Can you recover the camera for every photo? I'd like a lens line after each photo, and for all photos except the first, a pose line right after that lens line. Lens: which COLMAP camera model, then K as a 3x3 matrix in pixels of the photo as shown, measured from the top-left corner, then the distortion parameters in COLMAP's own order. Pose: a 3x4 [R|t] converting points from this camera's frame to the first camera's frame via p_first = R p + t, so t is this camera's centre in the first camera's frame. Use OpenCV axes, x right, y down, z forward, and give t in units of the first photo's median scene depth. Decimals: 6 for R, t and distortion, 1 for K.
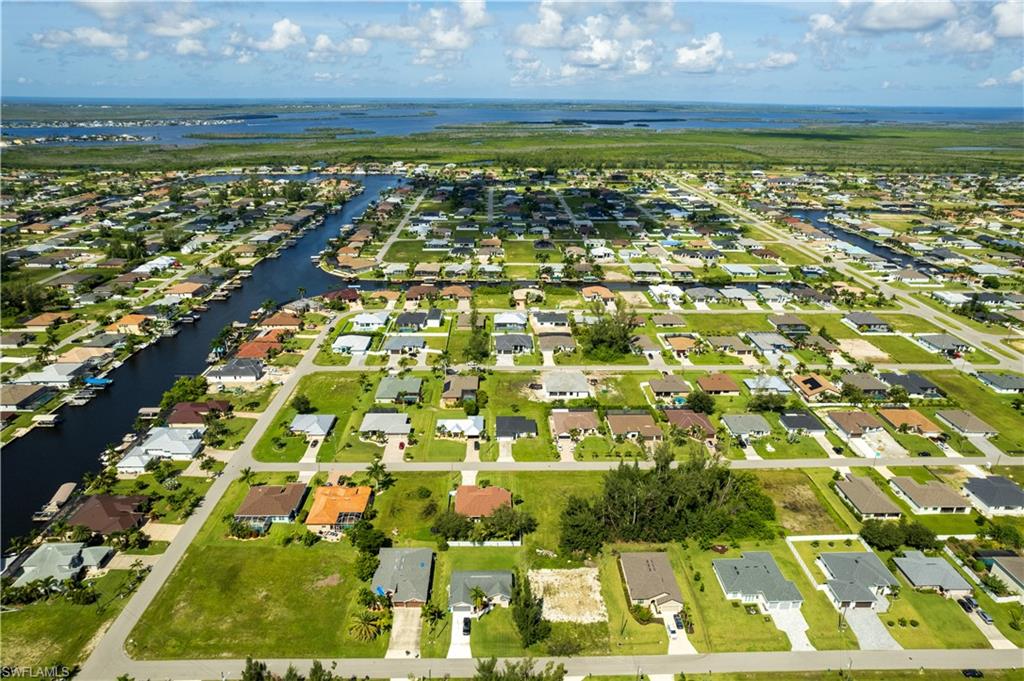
lens RADIAL K [[657.1, 0, 512.0], [0, 657.1, 340.5], [0, 0, 1]] dist [-0.085961, 0.082072]
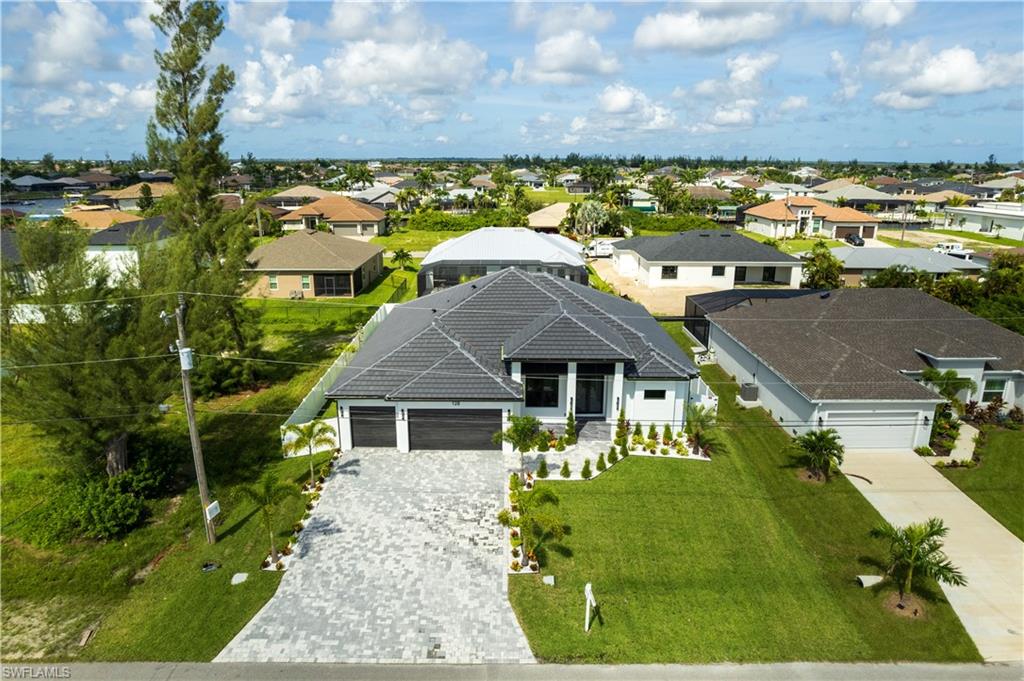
lens RADIAL K [[657.1, 0, 512.0], [0, 657.1, 340.5], [0, 0, 1]] dist [-0.085961, 0.082072]
pose [[0.999777, -0.003558, -0.020799, 0.001690], [0.001602, 0.995634, -0.093330, 0.006339], [0.021041, 0.093275, 0.995418, 0.417670]]
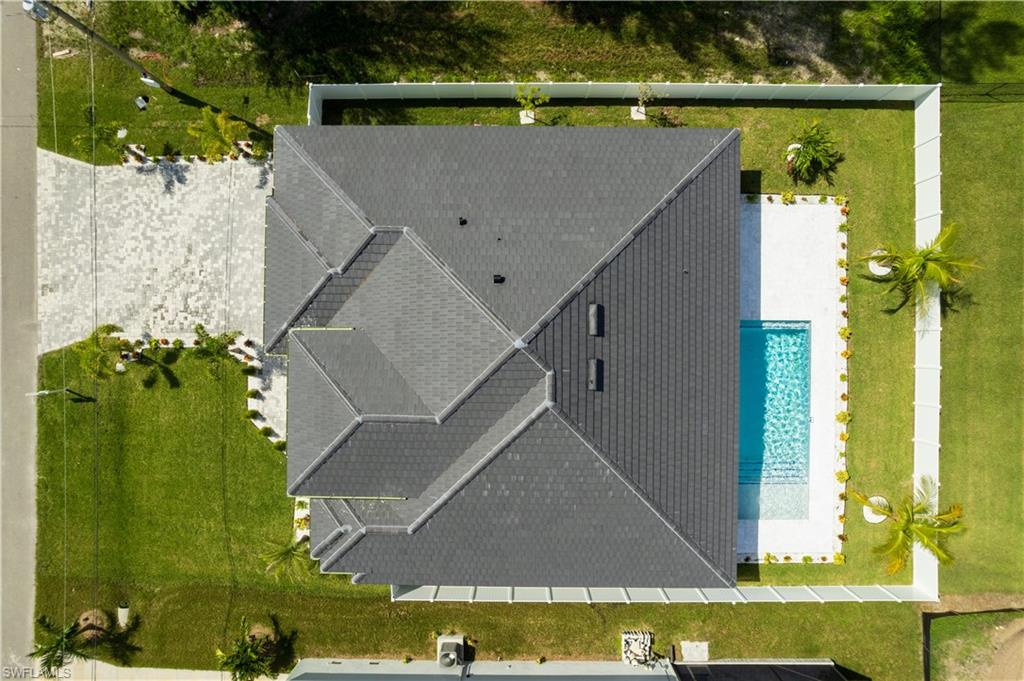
lens RADIAL K [[657.1, 0, 512.0], [0, 657.1, 340.5], [0, 0, 1]] dist [-0.085961, 0.082072]
pose [[-0.028267, 0.999462, -0.016616, 0.000988], [-0.352446, 0.005590, 0.935815, -0.033761], [0.935405, 0.032309, 0.352099, 0.460713]]
